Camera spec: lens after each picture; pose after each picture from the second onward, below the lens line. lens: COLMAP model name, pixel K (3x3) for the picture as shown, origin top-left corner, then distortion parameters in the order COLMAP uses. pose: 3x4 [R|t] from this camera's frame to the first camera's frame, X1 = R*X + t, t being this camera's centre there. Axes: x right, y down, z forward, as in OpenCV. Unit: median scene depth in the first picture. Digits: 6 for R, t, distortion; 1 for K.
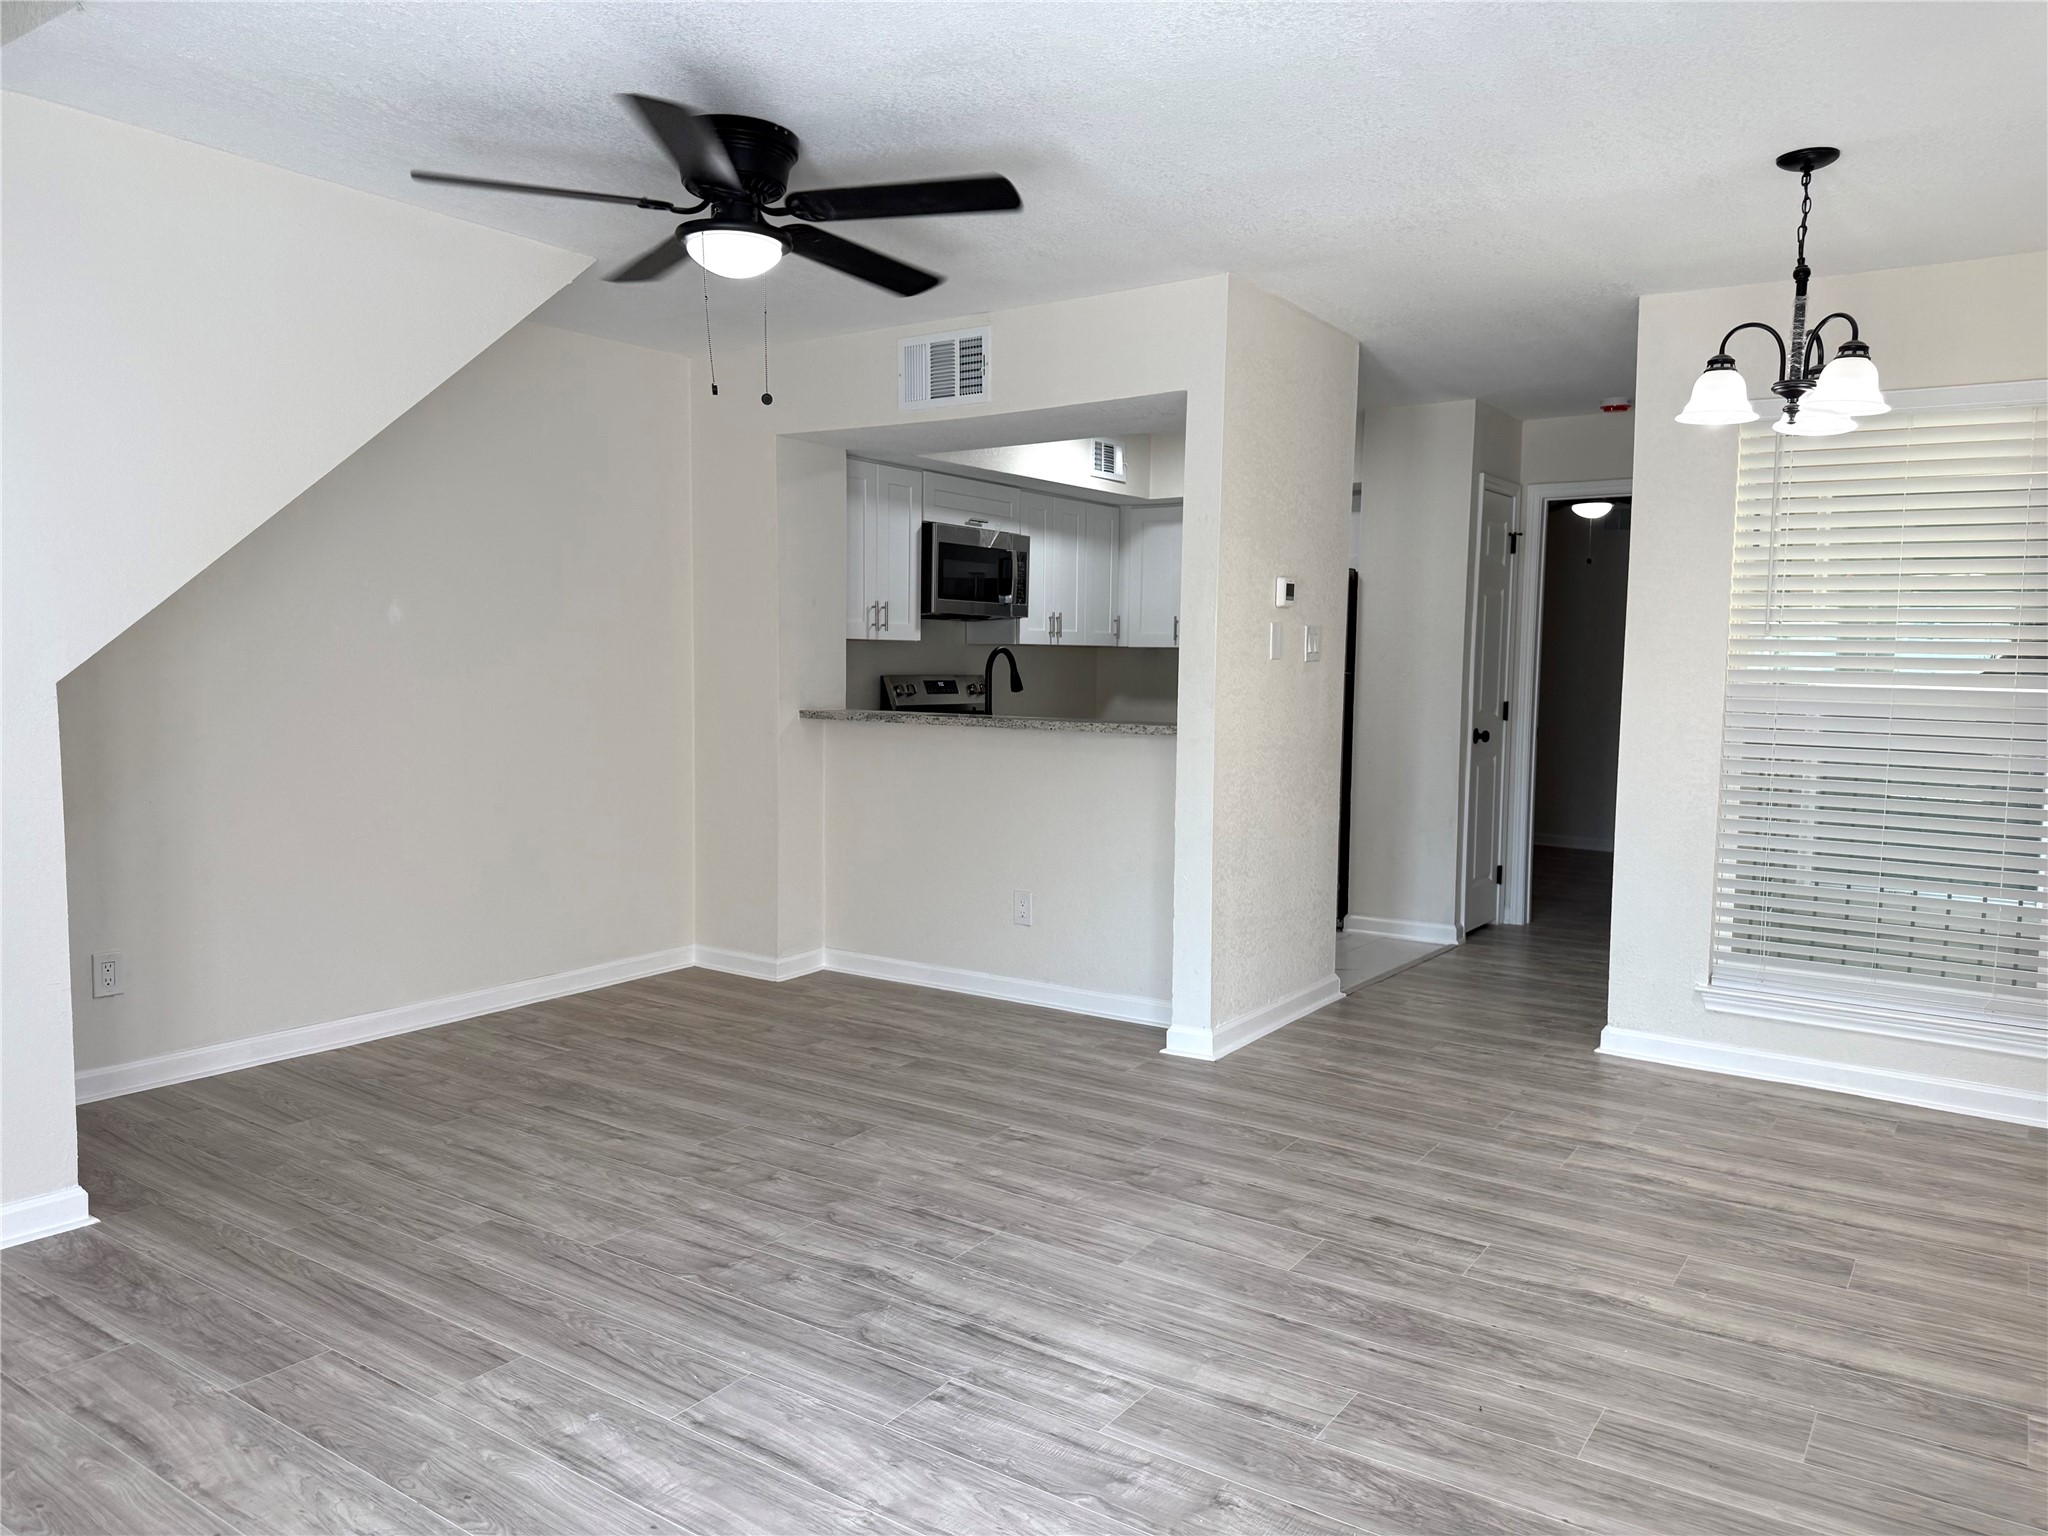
lens RADIAL K [[1447.7, 0, 1024.0], [0, 1447.7, 768.0], [0, 0, 1]] dist [0.152021, -0.245431]
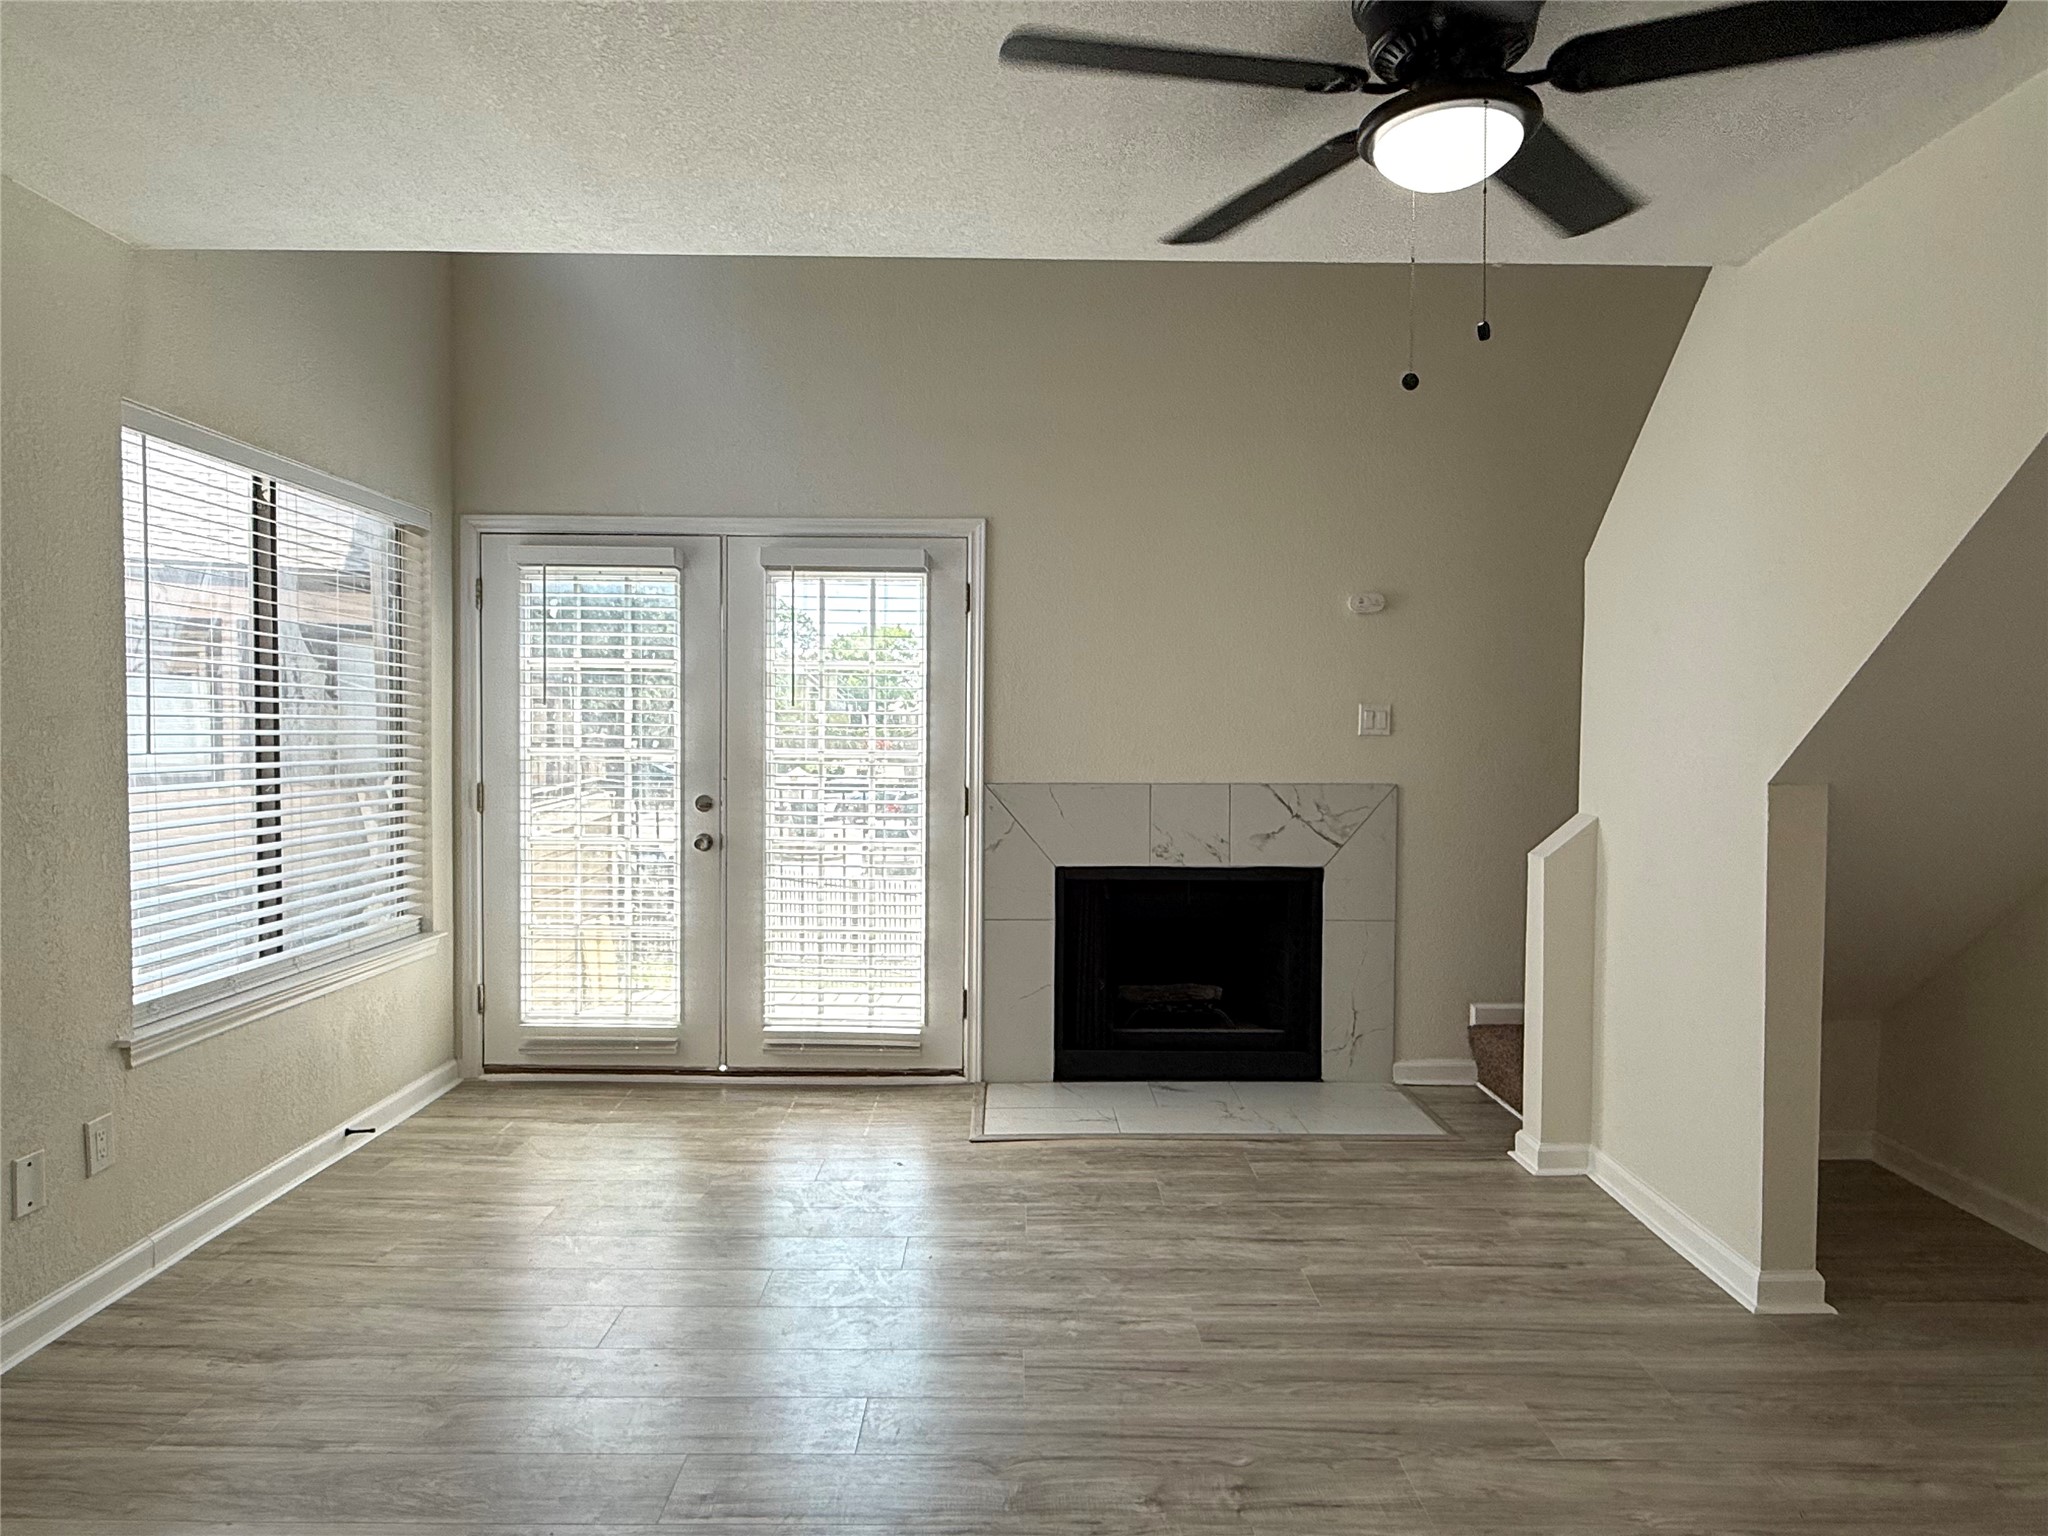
lens RADIAL K [[1236.9, 0, 1021.4], [0, 1236.9, 762.8], [0, 0, 1]] dist [0.002280, -0.001718]
pose [[-0.824132, -0.003959, -0.566383, 0.228268], [-0.063009, 0.994409, 0.084733, -0.092077], [0.562881, 0.105519, -0.819775, 1.143762]]
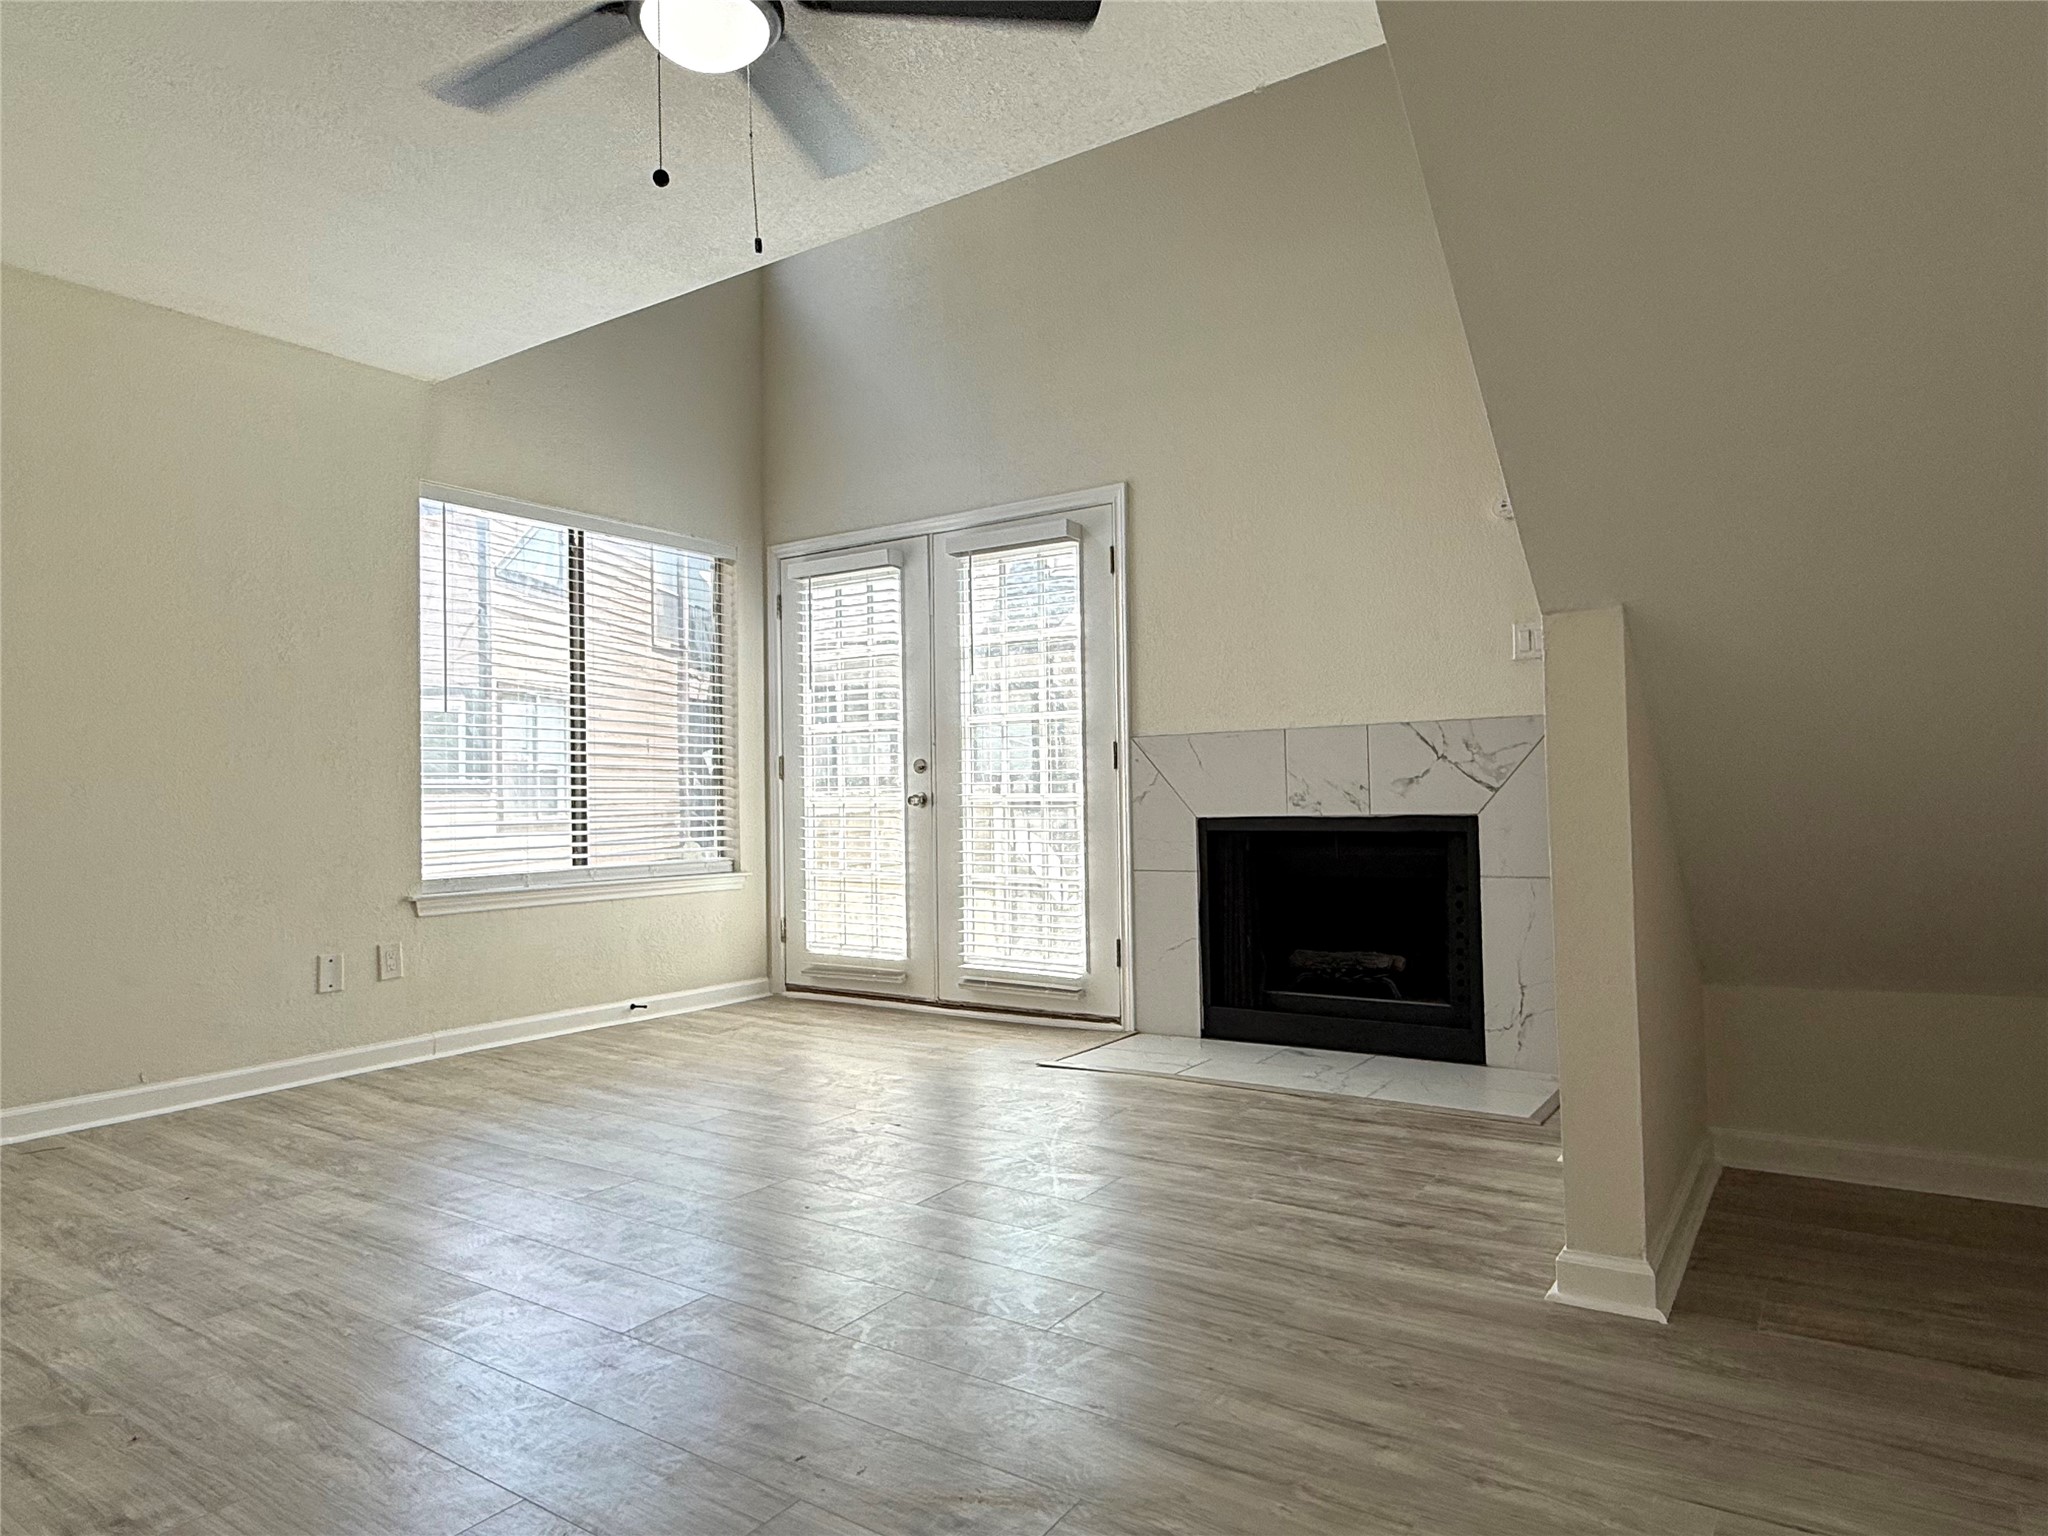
lens RADIAL K [[1236.9, 0, 1021.4], [0, 1236.9, 762.8], [0, 0, 1]] dist [0.002280, -0.001718]
pose [[-0.999993, 0.003862, 0.000238, -0.290786], [0.003869, 0.998665, 0.051505, -0.009963], [-0.000038, 0.051505, -0.998673, 1.364376]]
